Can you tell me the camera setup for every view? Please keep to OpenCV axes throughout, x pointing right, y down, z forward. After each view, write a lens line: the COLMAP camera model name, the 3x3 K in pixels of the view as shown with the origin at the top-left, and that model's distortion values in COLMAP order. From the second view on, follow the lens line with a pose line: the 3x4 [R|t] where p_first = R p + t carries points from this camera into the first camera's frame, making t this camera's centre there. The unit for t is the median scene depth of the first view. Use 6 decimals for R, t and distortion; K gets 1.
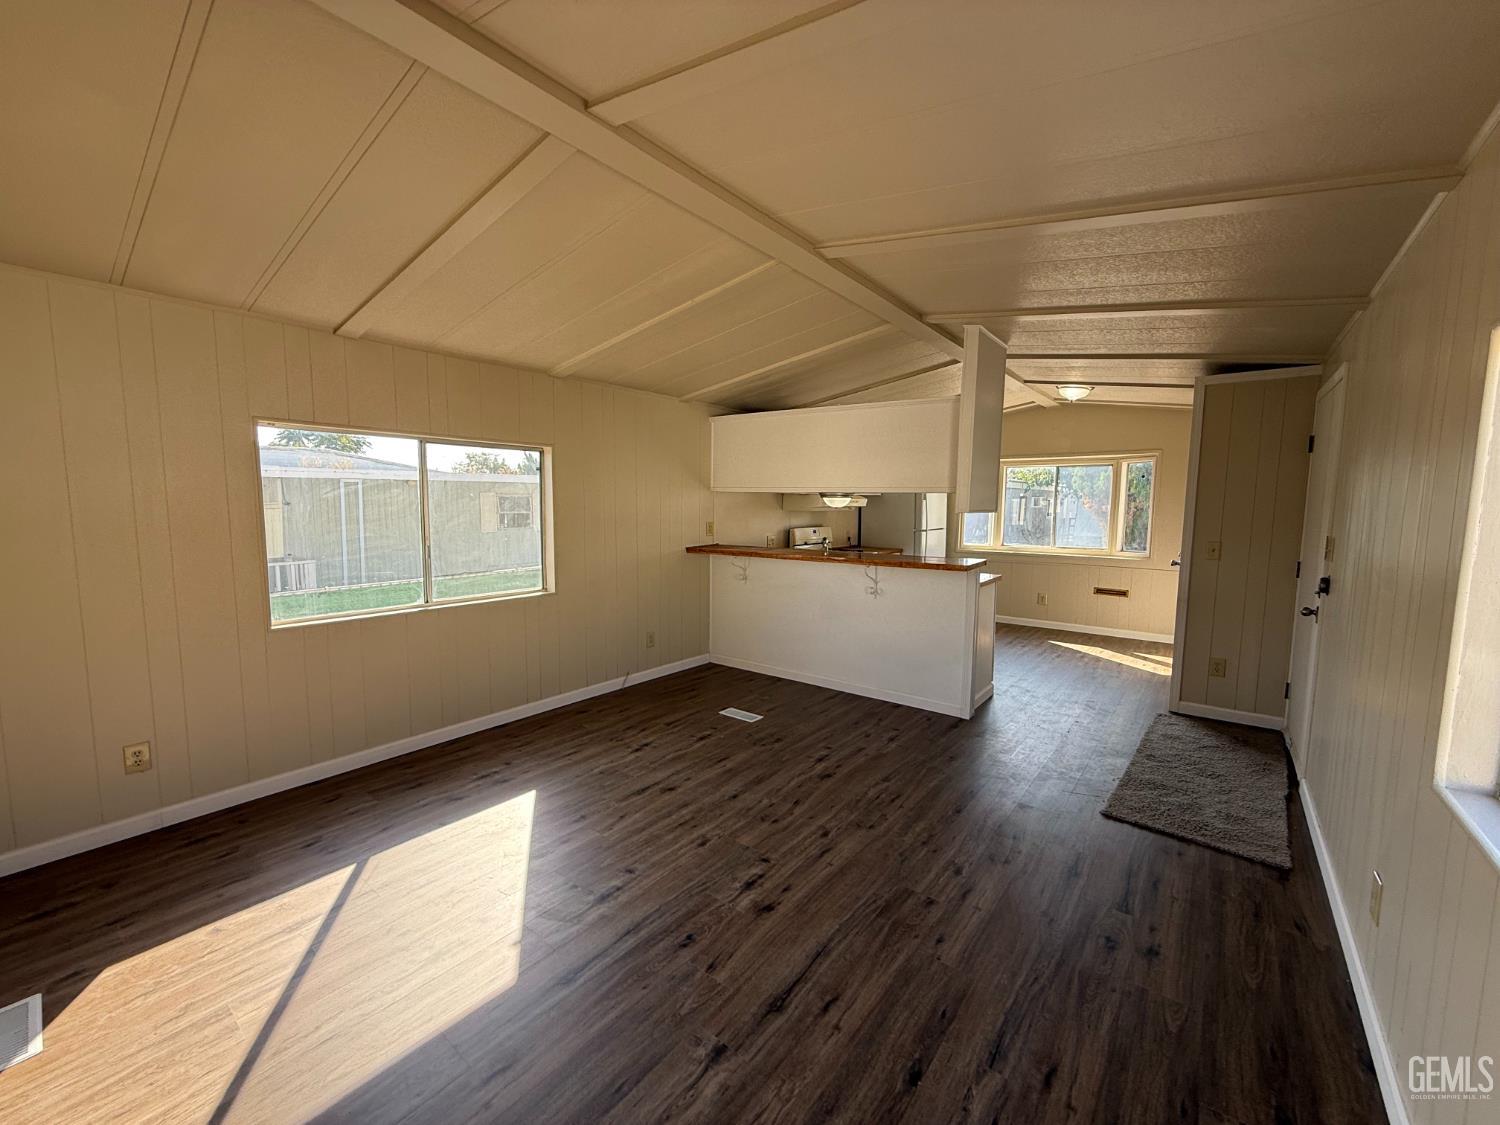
lens RADIAL K [[603.9, 0, 747.8], [0, 603.9, 560.2], [0, 0, 1]] dist [0.000466, 0.000071]
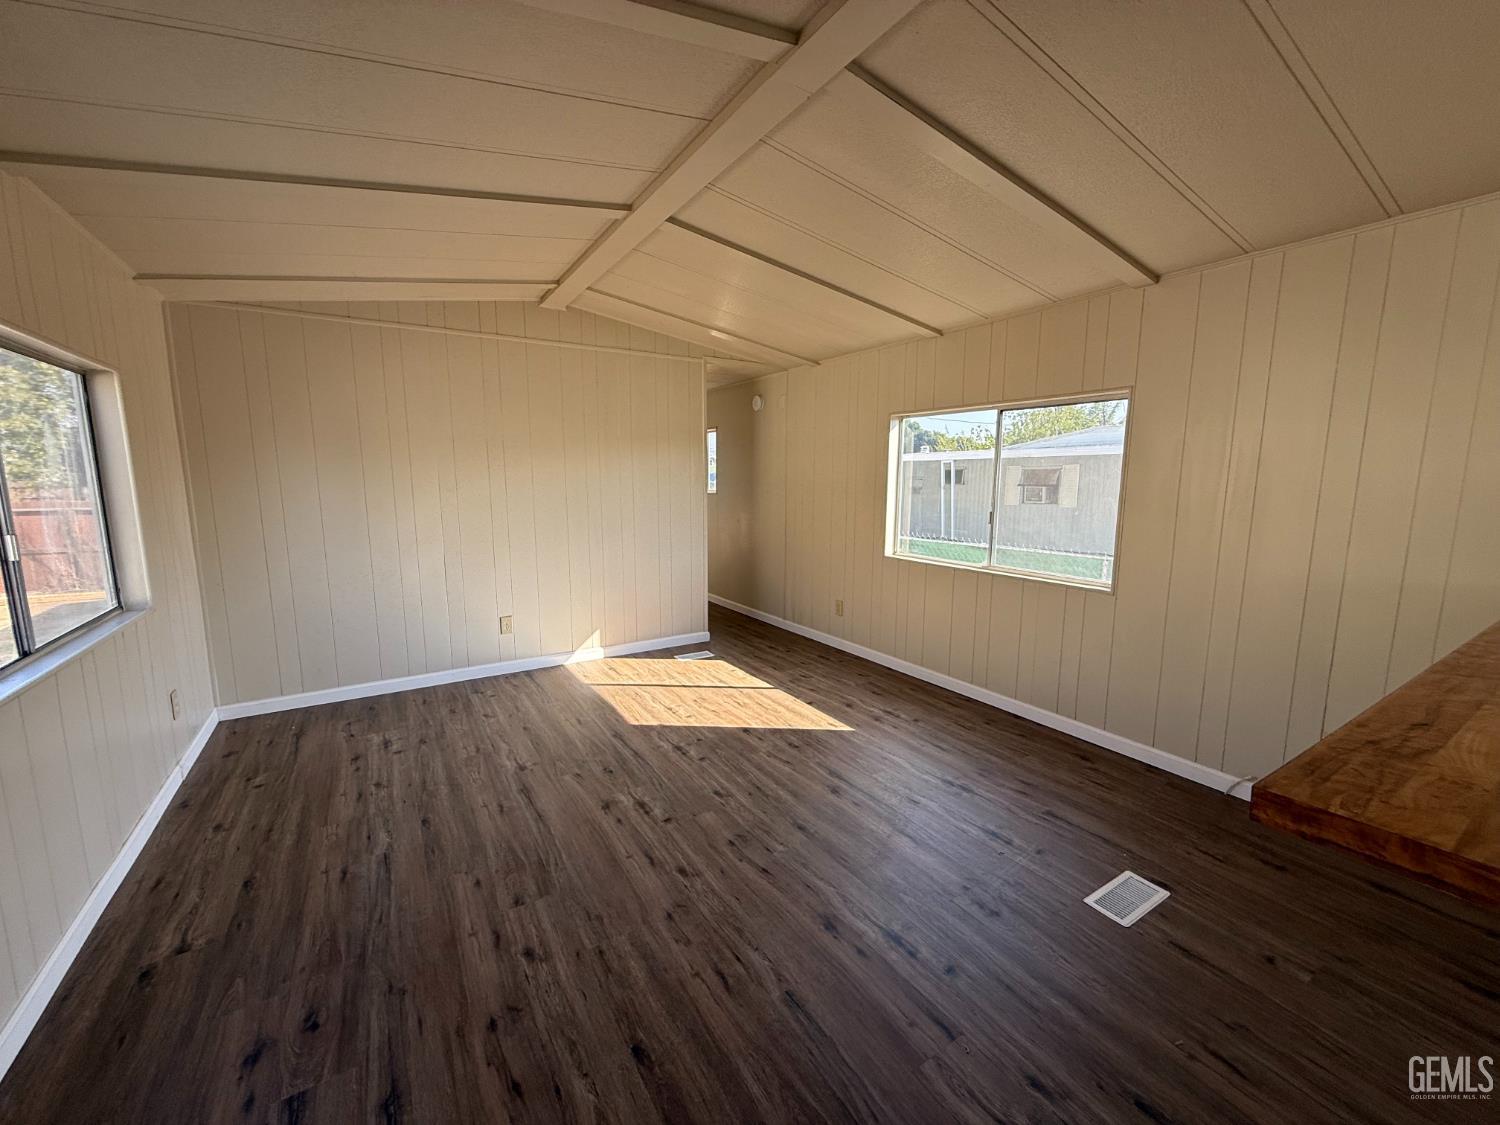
lens RADIAL K [[603.9, 0, 748.1], [0, 603.9, 562.1], [0, 0, 1]] dist [0.000466, 0.000071]
pose [[-0.344185, 0.128448, -0.930074, 0.980863], [-0.094216, 0.980873, 0.170330, -0.126120], [0.934163, 0.146253, -0.325500, 1.574019]]
